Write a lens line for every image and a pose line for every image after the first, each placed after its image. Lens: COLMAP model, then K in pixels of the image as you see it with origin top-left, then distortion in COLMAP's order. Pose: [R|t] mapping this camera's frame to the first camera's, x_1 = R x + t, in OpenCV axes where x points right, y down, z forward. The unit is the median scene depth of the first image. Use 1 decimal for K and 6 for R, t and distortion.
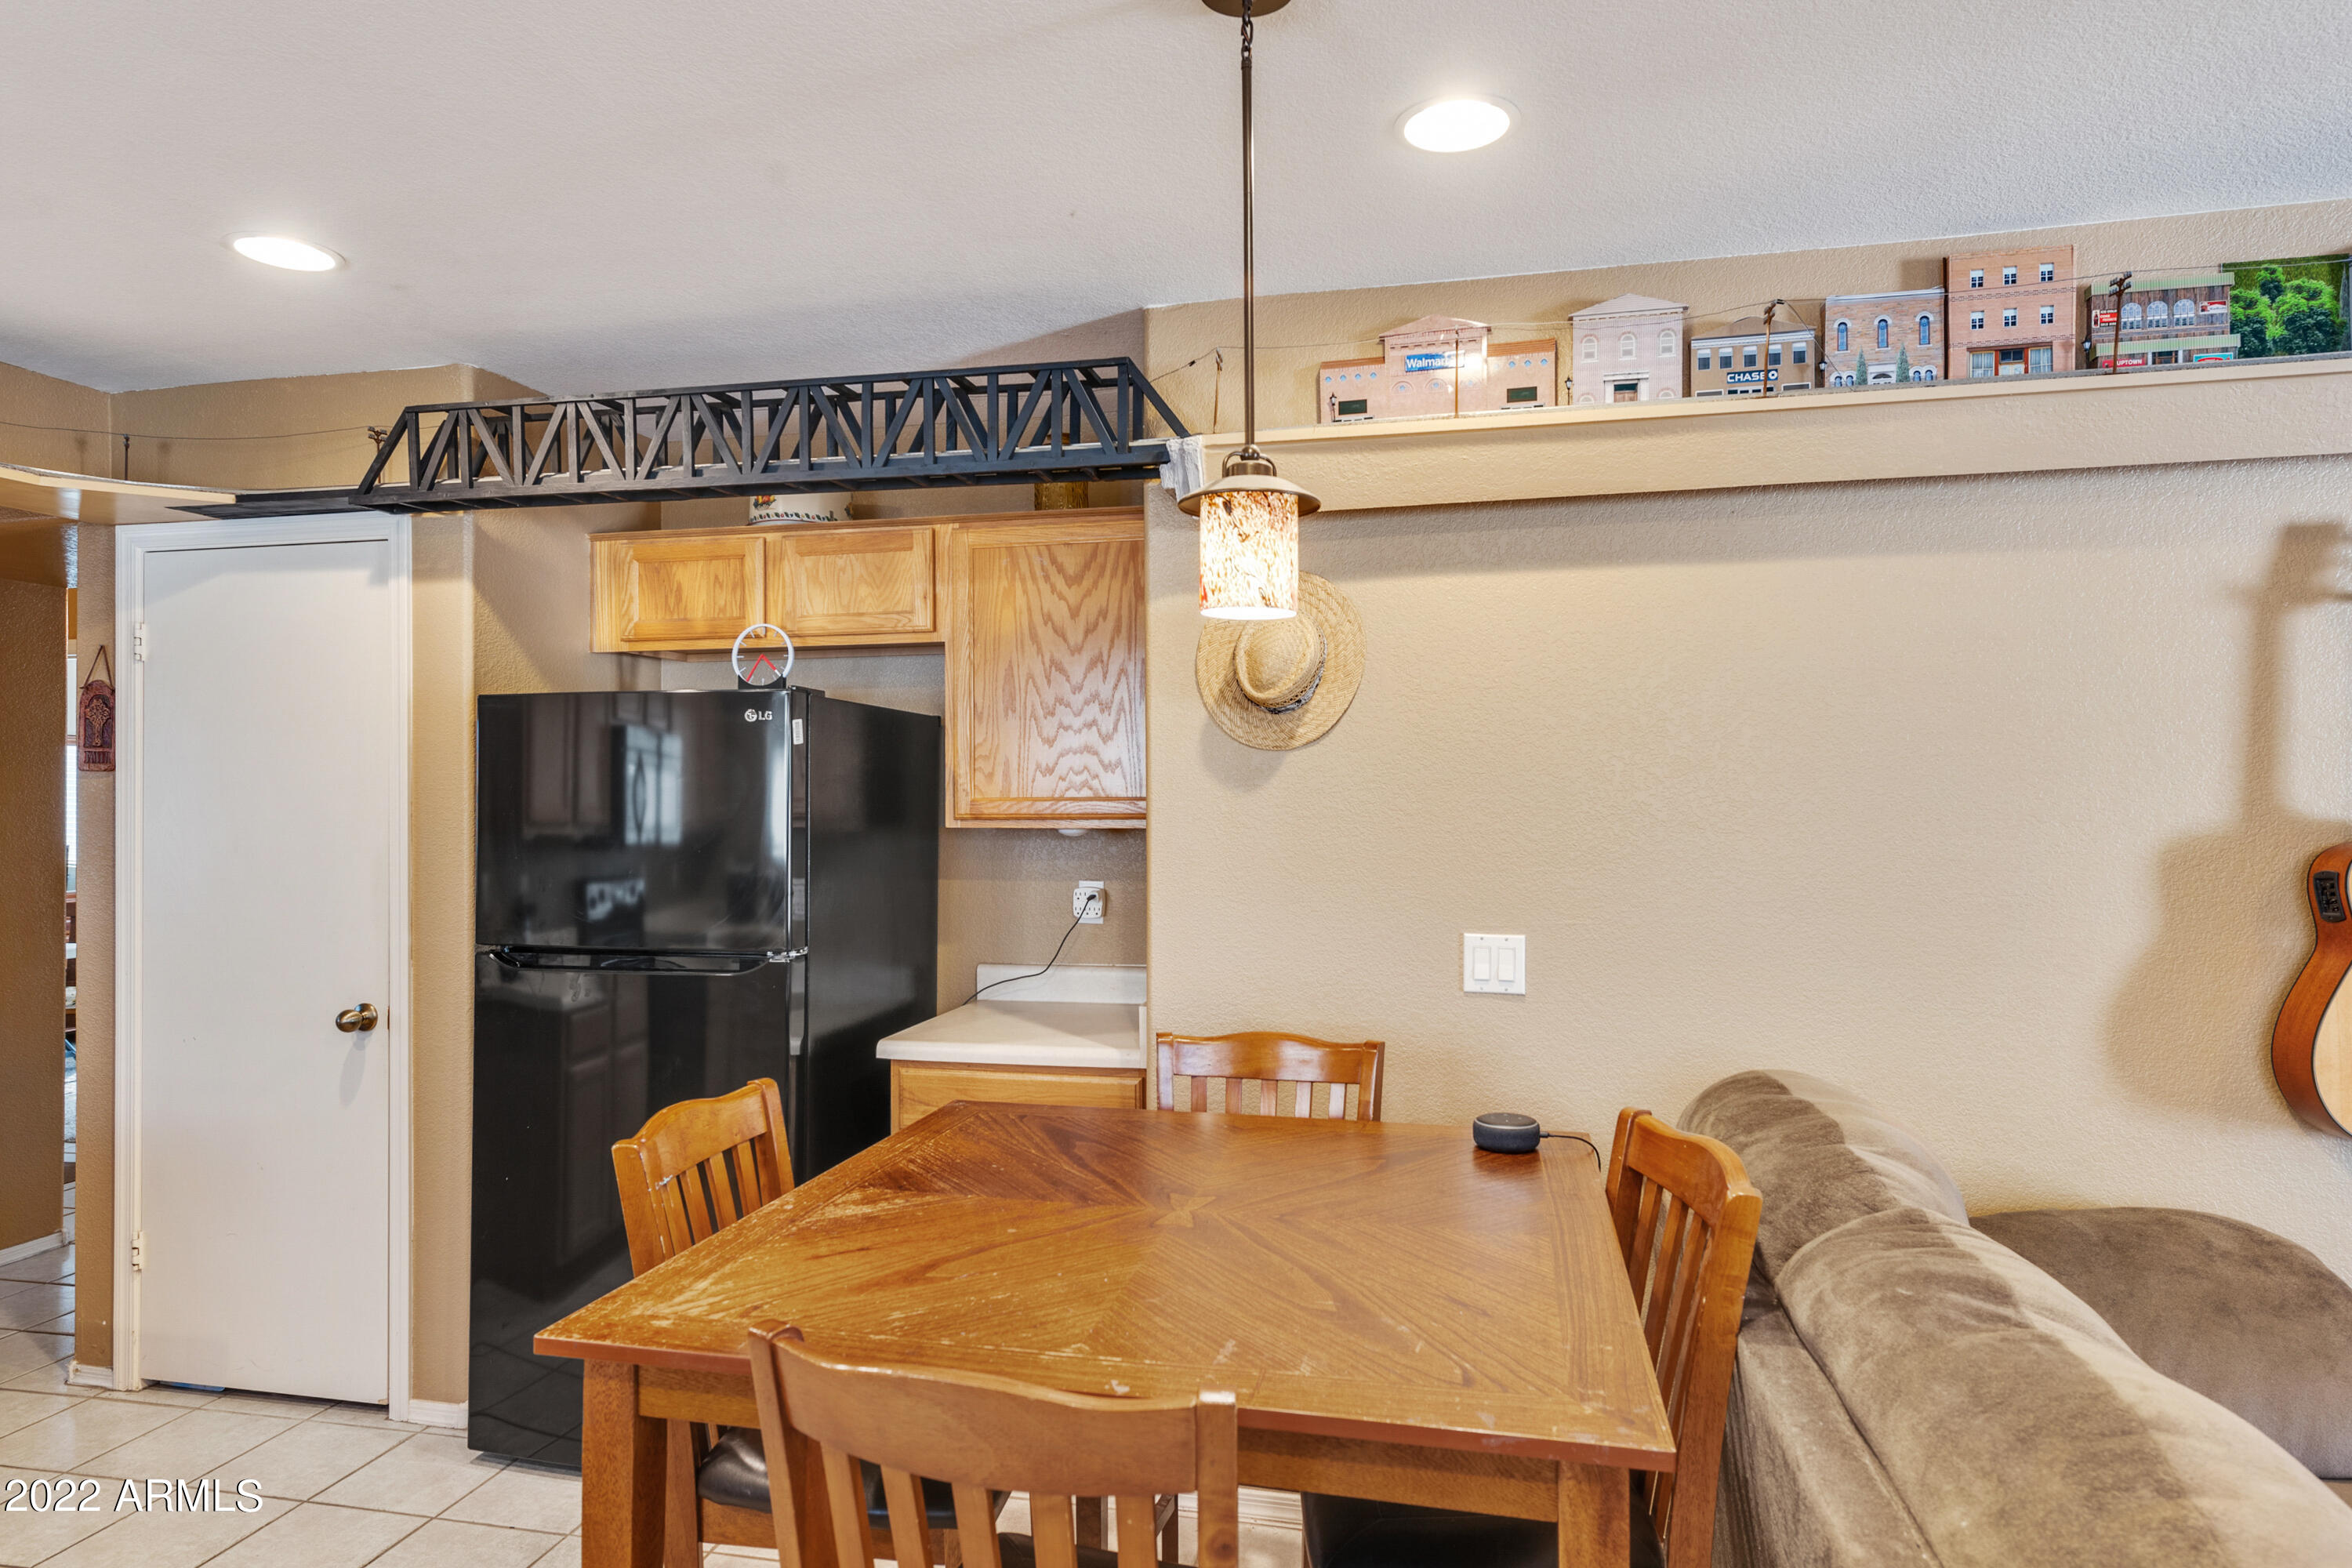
lens RADIAL K [[1363.9, 0, 1189.9], [0, 1363.9, 780.7], [0, 0, 1]] dist [0.020491, -0.004554]
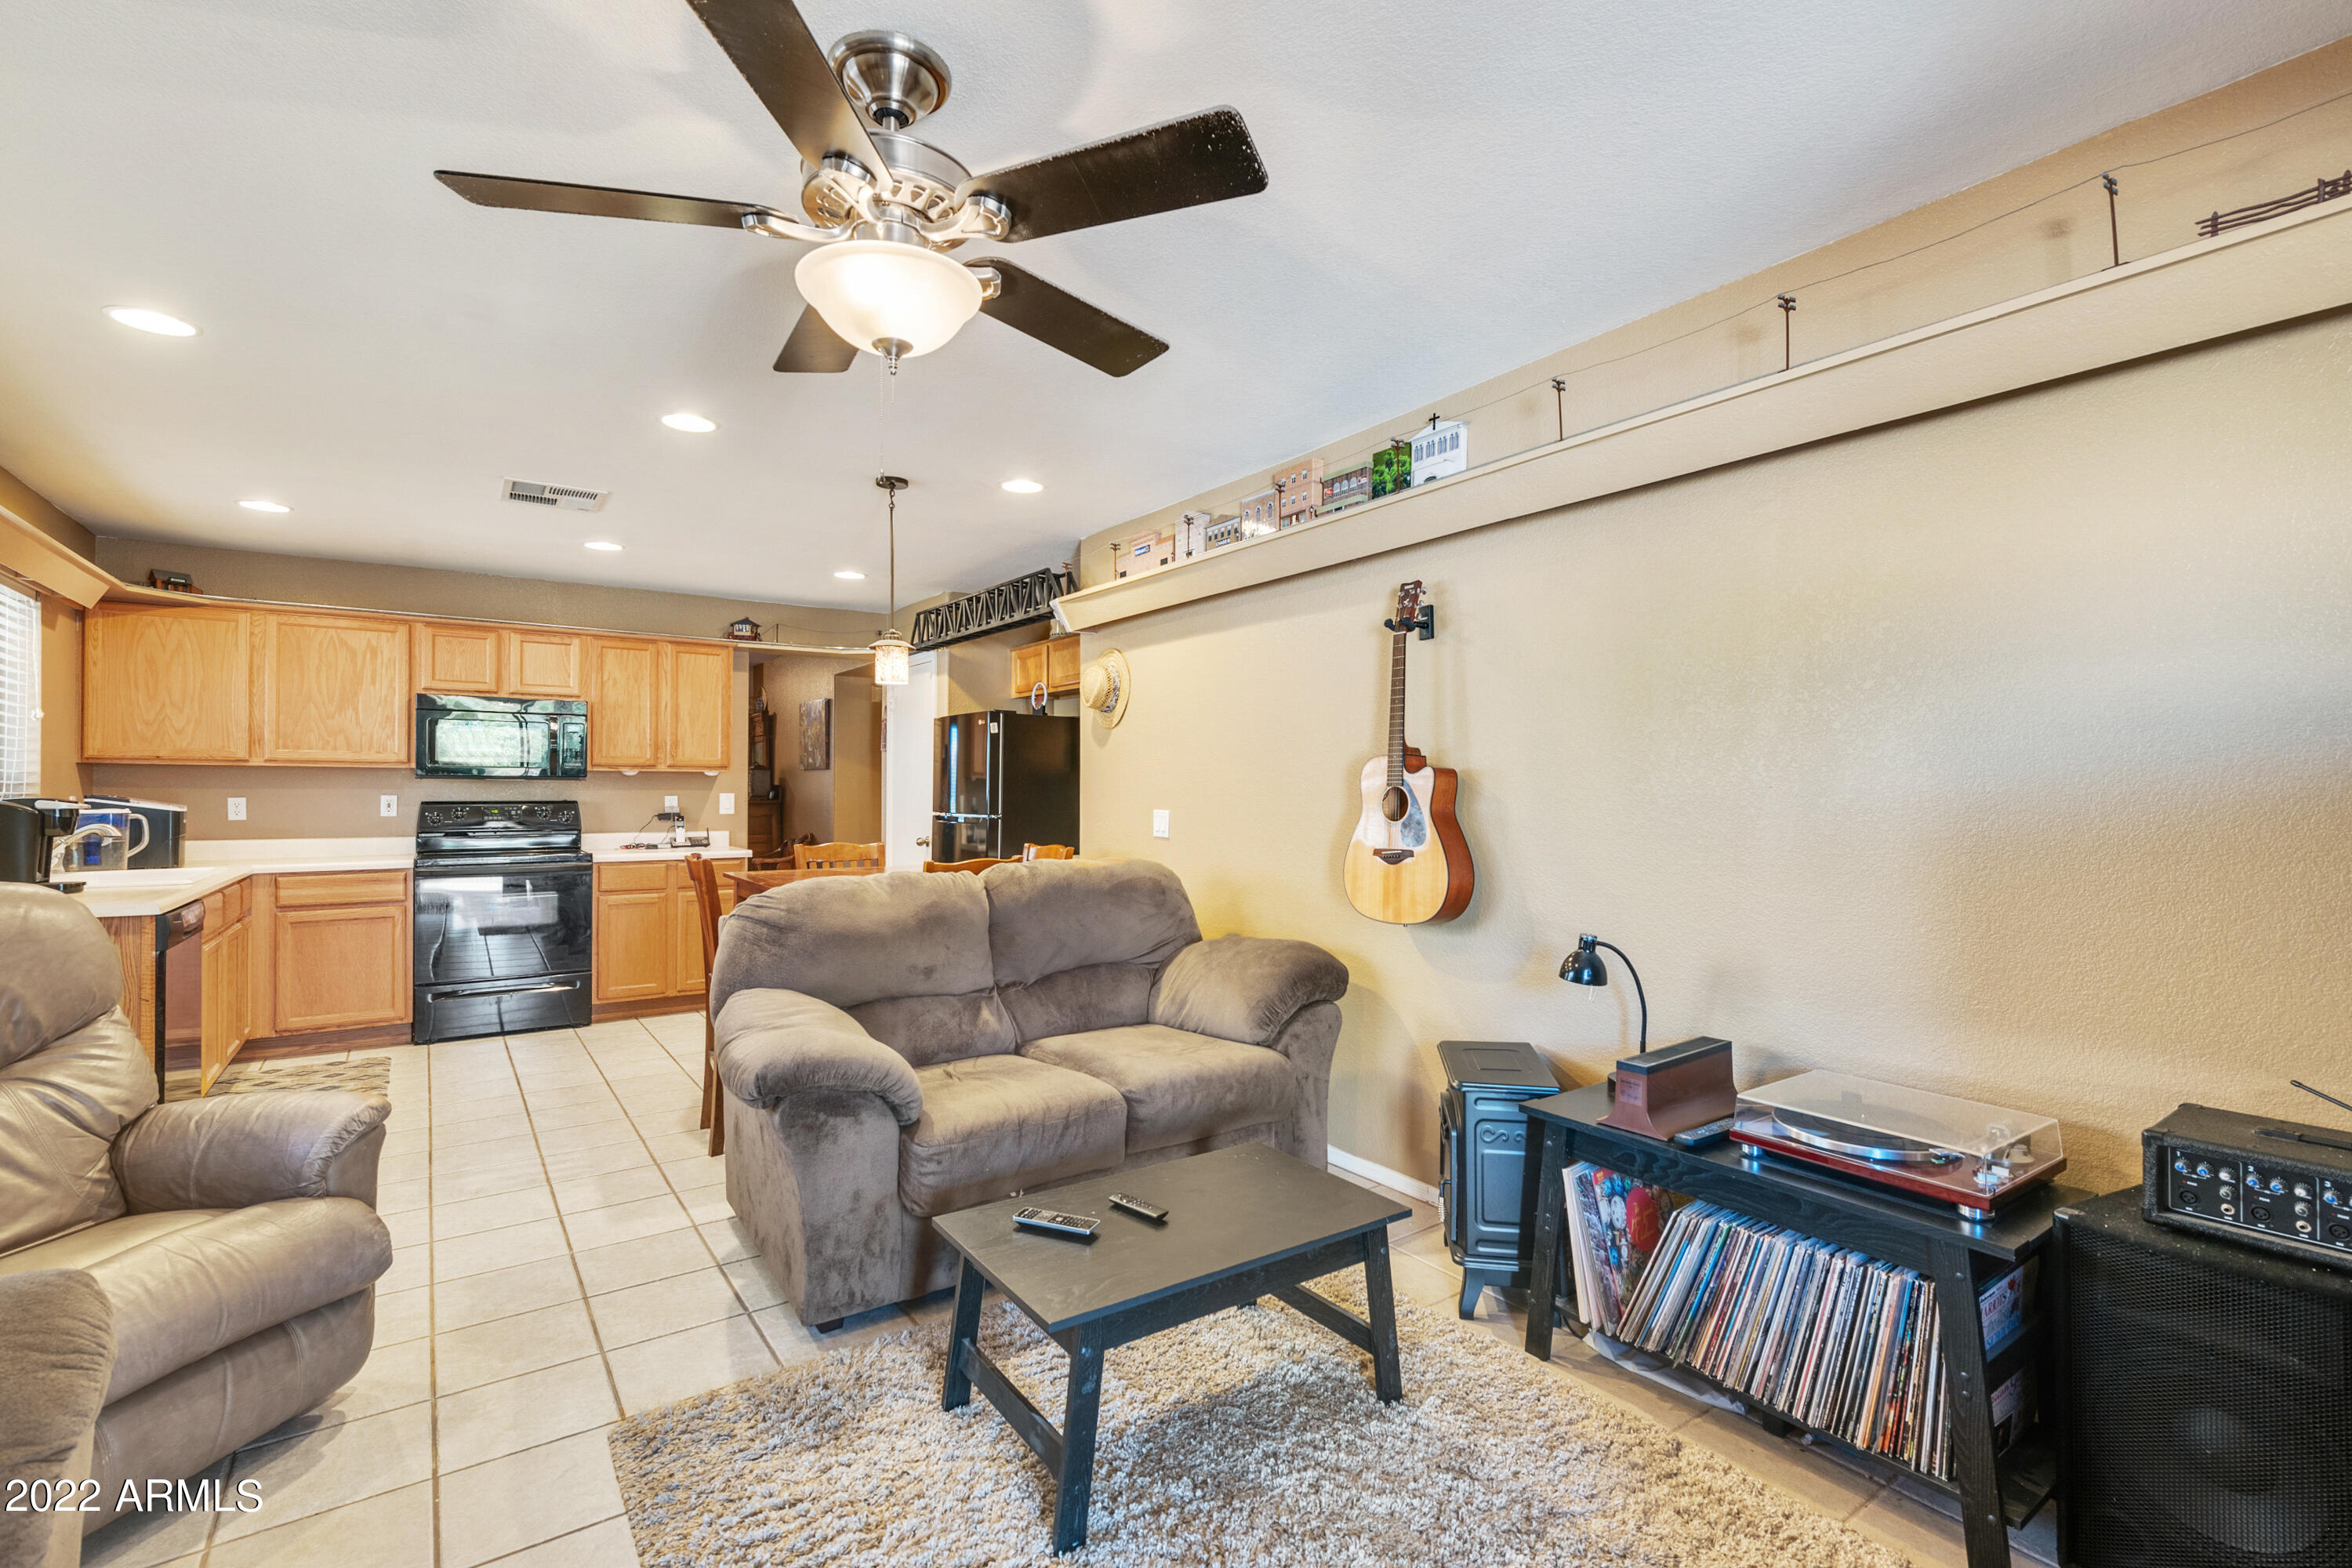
lens RADIAL K [[1049.8, 0, 1183.4], [0, 1049.8, 779.0], [0, 0, 1]] dist [0.004597, 0.000385]
pose [[0.744937, -0.000317, -0.667135, 1.084097], [0.001239, 0.999999, 0.000909, 0.048513], [0.667134, -0.001504, 0.744936, -0.172778]]
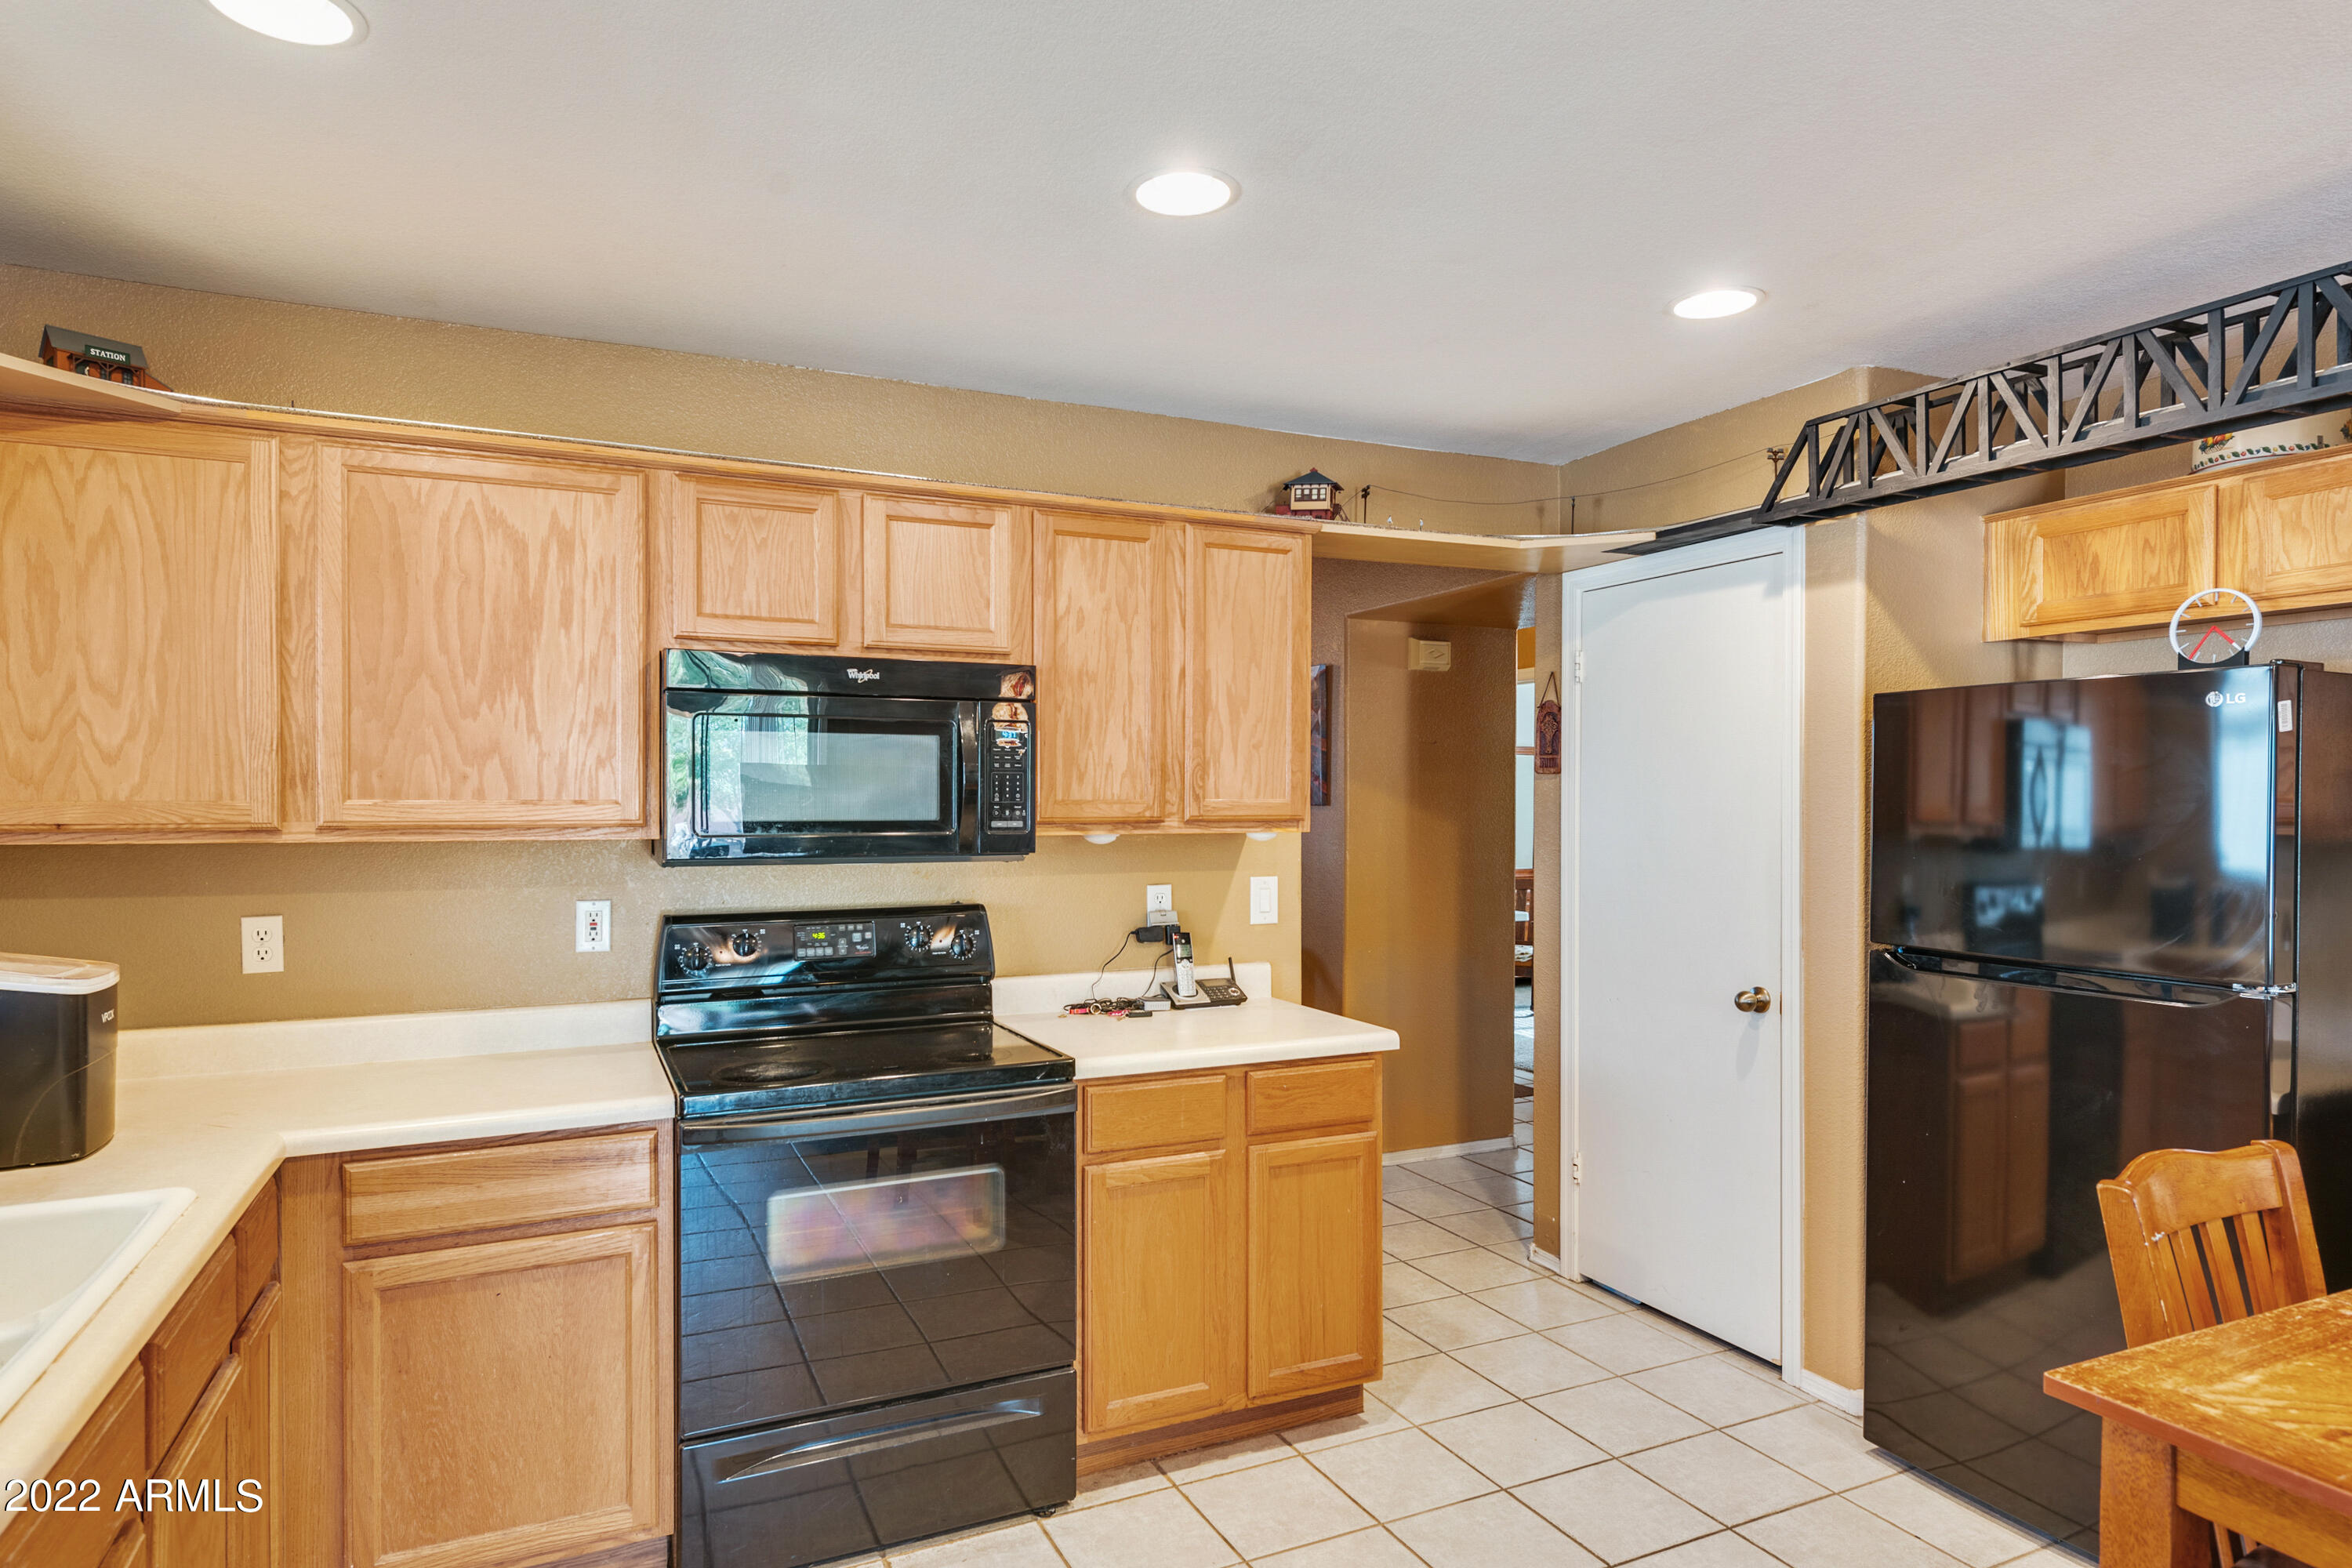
lens RADIAL K [[1363.9, 0, 1190.9], [0, 1363.9, 796.9], [0, 0, 1]] dist [0.020491, -0.004554]
pose [[0.614618, 0.003422, -0.788818, -0.031987], [0.006683, 0.999932, 0.009545, -0.000156], [0.788797, -0.011138, 0.614553, -0.009523]]
